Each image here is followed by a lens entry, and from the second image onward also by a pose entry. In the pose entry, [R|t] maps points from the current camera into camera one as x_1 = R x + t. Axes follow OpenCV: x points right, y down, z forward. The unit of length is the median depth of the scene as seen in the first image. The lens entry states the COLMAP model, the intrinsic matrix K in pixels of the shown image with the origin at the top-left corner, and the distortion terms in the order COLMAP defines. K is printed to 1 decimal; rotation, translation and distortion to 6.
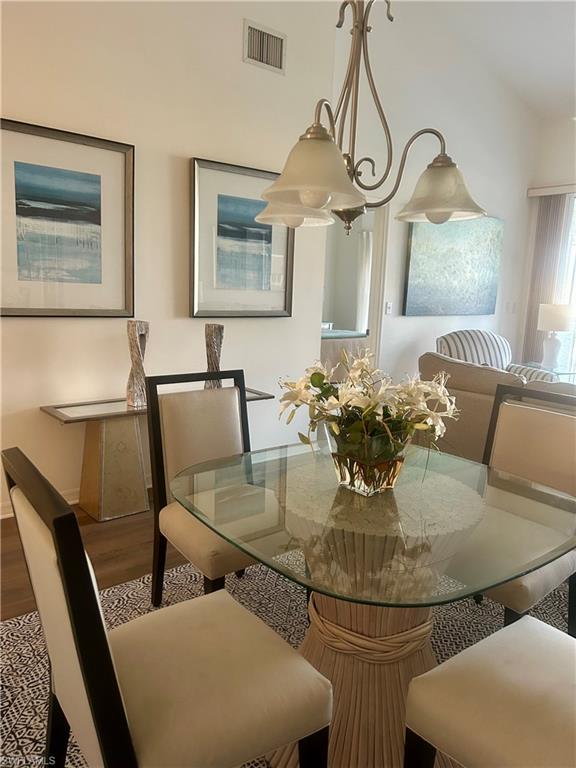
lens RADIAL K [[579.3, 0, 289.5], [0, 579.3, 385.7], [0, 0, 1]] dist [0.068066, -0.083293]
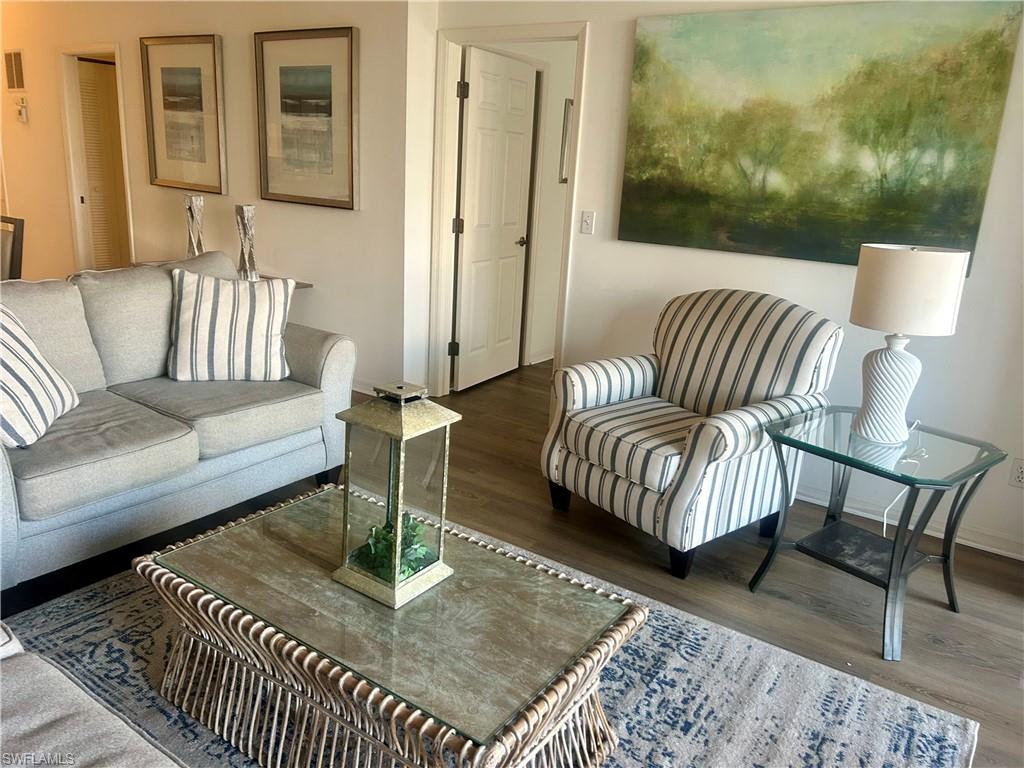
lens RADIAL K [[772.4, 0, 505.7], [0, 772.4, 371.1], [0, 0, 1]] dist [0.068066, -0.083293]
pose [[0.275446, 0.217210, -0.936456, 1.367732], [-0.221162, 0.962327, 0.158159, -0.152665], [0.935530, 0.163544, 0.313107, 1.131341]]
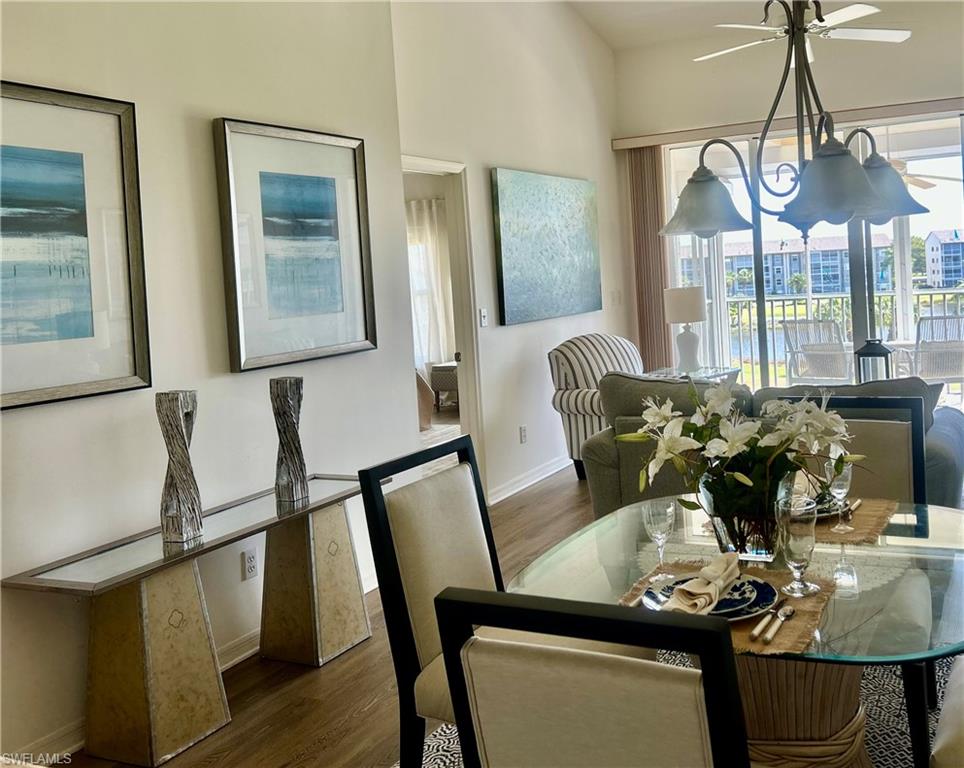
lens RADIAL K [[911.6, 0, 575.3], [0, 911.6, 315.4], [0, 0, 1]] dist [0.033442, 0.000000]
pose [[0.900983, -0.109854, 0.419717, -0.271806], [0.159985, 0.983362, -0.086052, -0.042239], [-0.403281, 0.144680, 0.903566, 0.000094]]
